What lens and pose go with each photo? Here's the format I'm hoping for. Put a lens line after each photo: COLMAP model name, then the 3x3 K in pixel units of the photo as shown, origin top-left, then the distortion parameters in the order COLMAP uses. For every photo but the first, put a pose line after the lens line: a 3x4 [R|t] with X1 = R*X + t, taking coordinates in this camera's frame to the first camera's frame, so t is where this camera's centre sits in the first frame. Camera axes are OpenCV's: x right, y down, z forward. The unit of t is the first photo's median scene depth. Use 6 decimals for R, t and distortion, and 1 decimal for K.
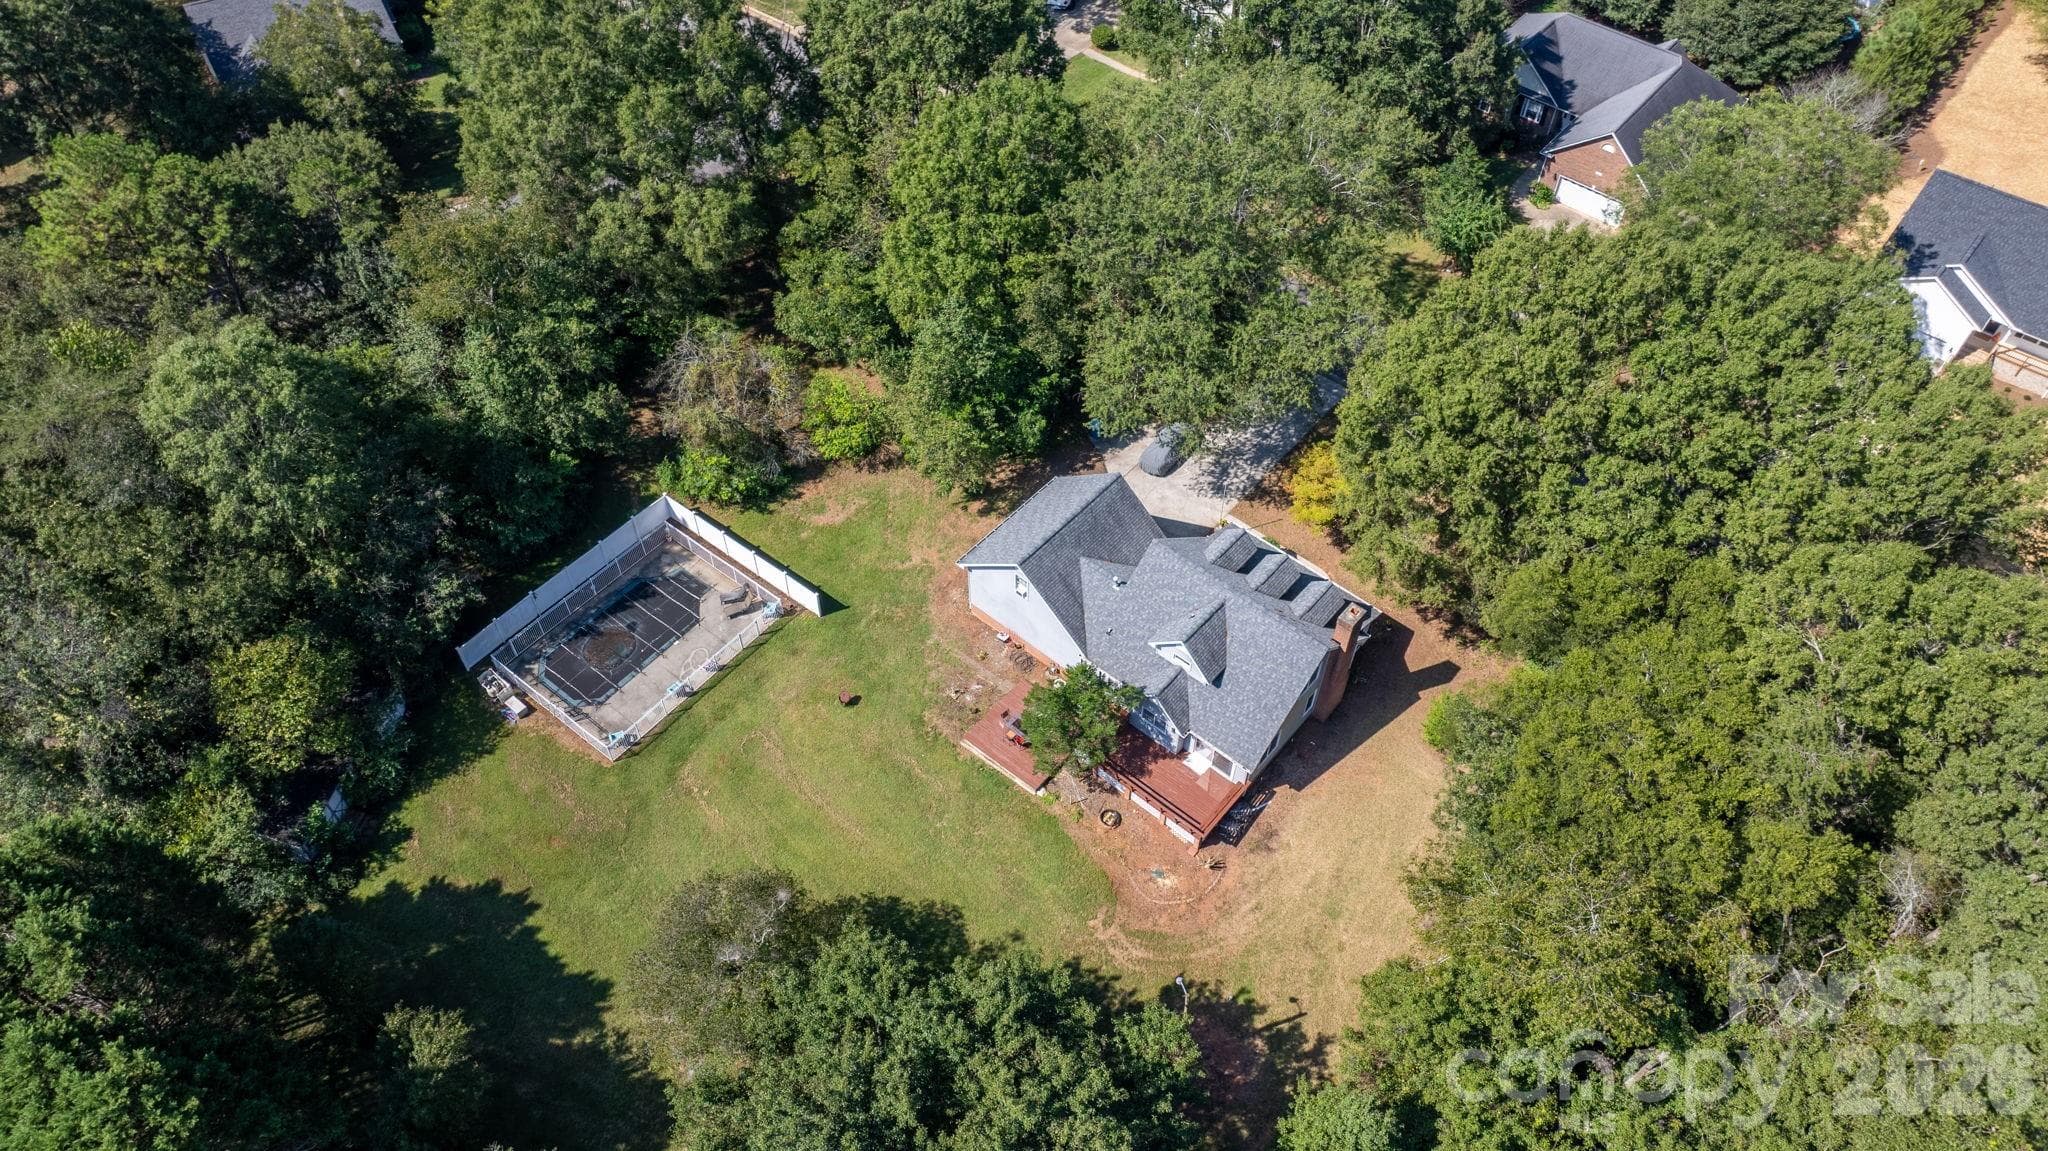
lens RADIAL K [[1435.9, 0, 1025.8], [0, 1435.9, 584.7], [0, 0, 1]] dist [-0.036248, 0.031031]
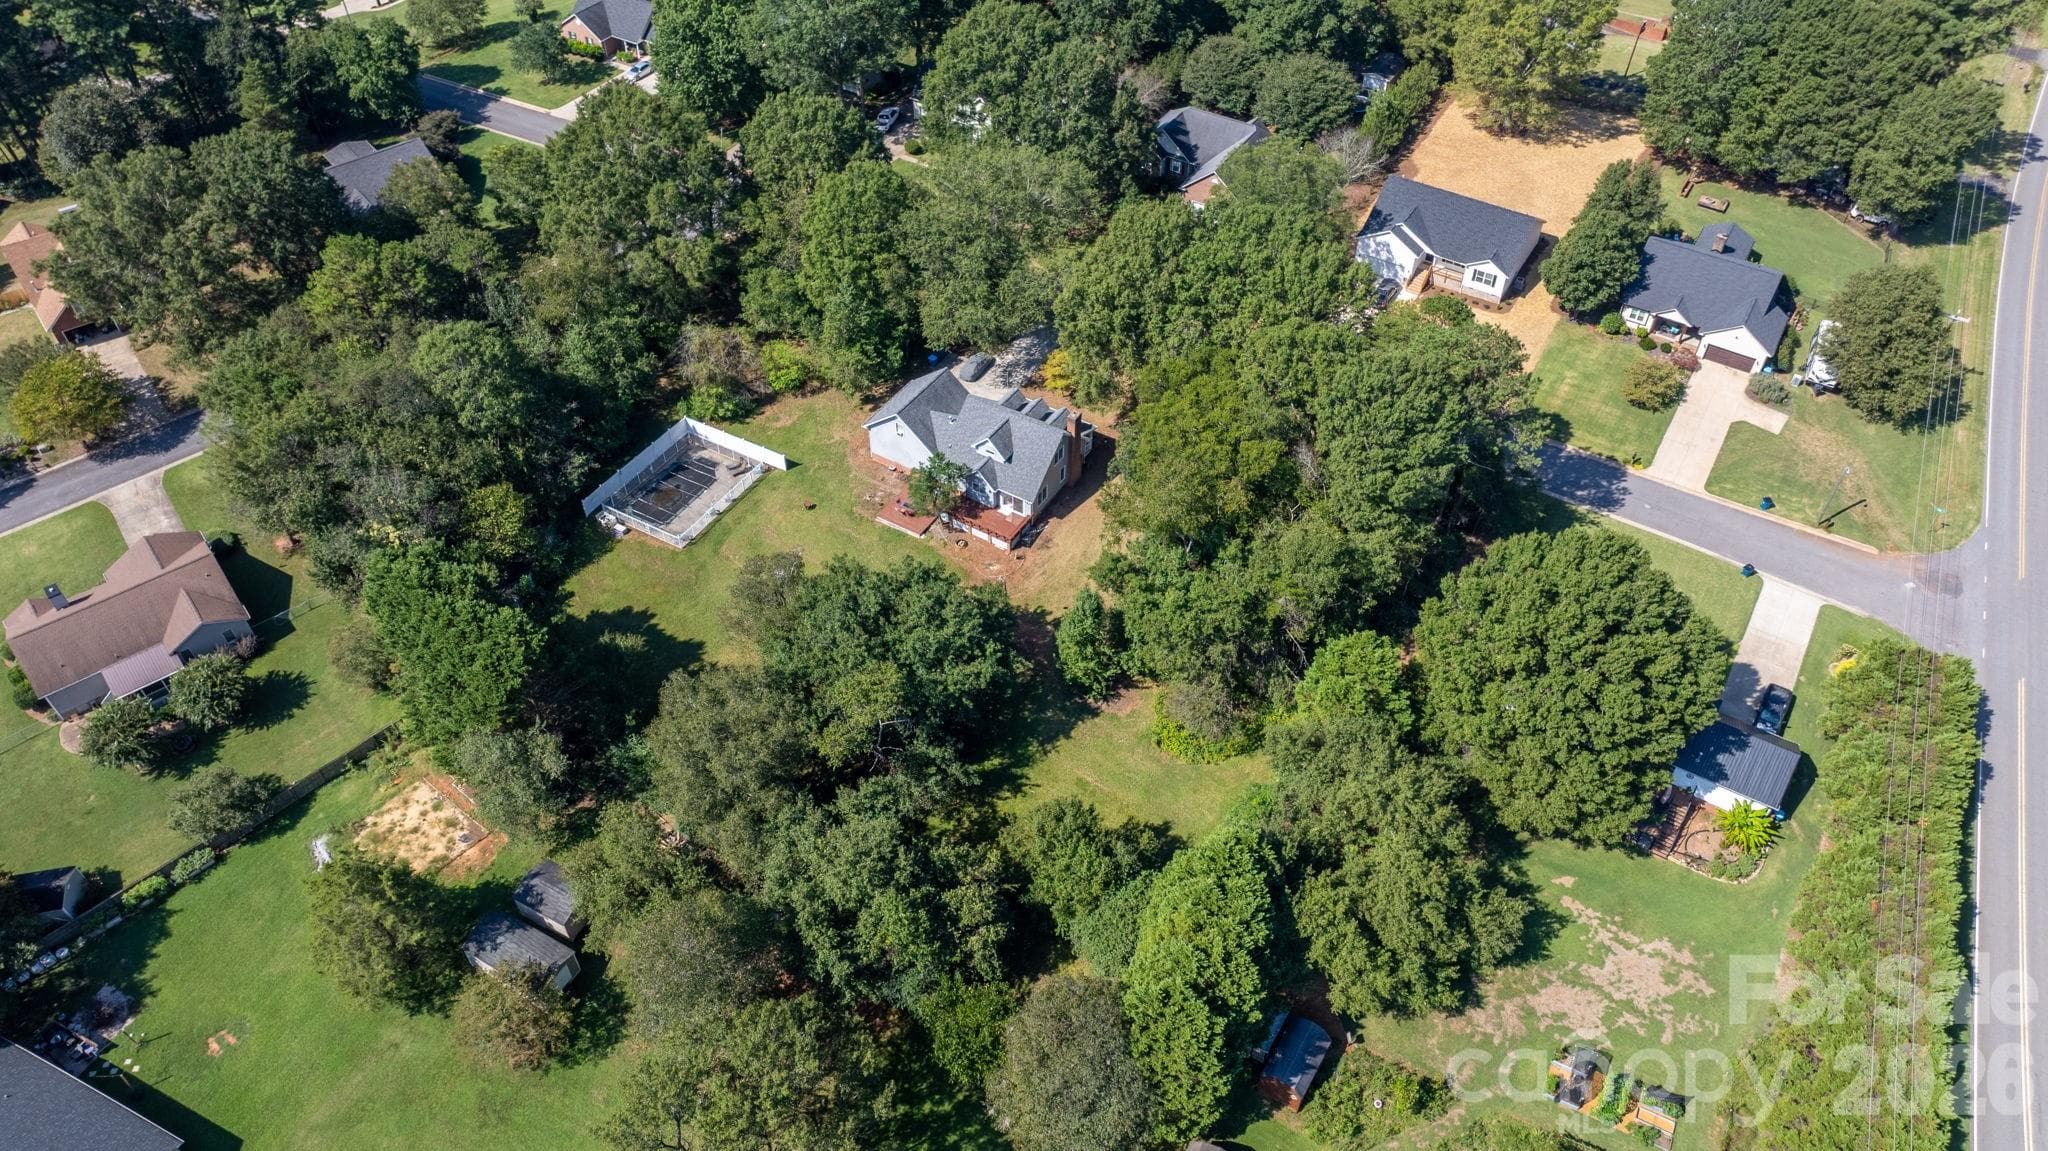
lens RADIAL K [[1435.9, 0, 1031.9], [0, 1435.9, 600.9], [0, 0, 1]] dist [-0.036248, 0.031031]
pose [[0.989005, -0.109107, 0.099821, -0.040822], [0.116903, 0.990239, -0.075893, 0.361242], [-0.090566, 0.086728, 0.992107, -0.775497]]
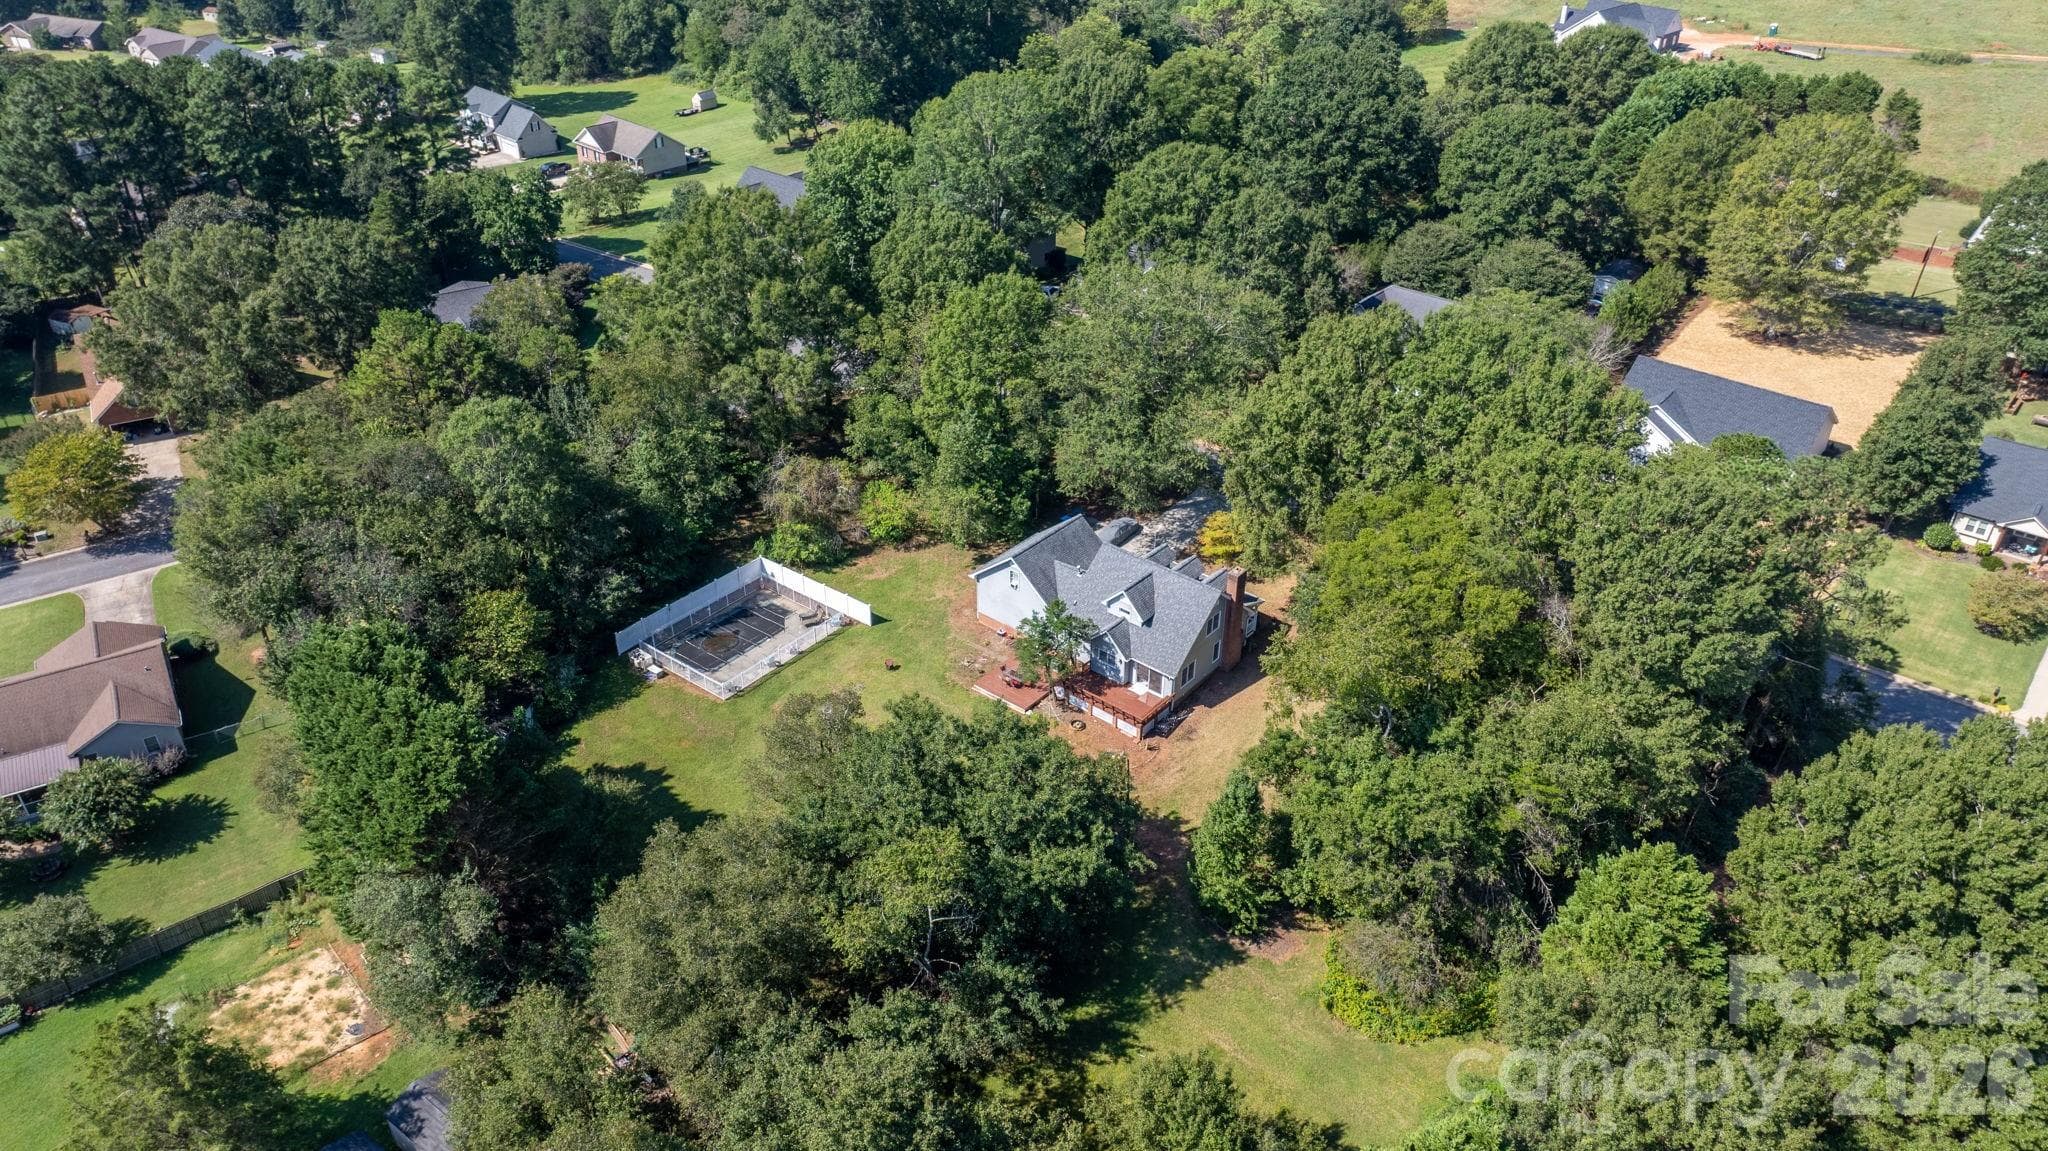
lens RADIAL K [[1435.9, 0, 1027.0], [0, 1435.9, 597.2], [0, 0, 1]] dist [-0.036248, 0.031031]
pose [[0.999953, -0.005866, 0.007728, -0.001252], [0.007986, 0.949994, -0.312165, 0.452630], [-0.005510, 0.312212, 0.949996, -0.357155]]
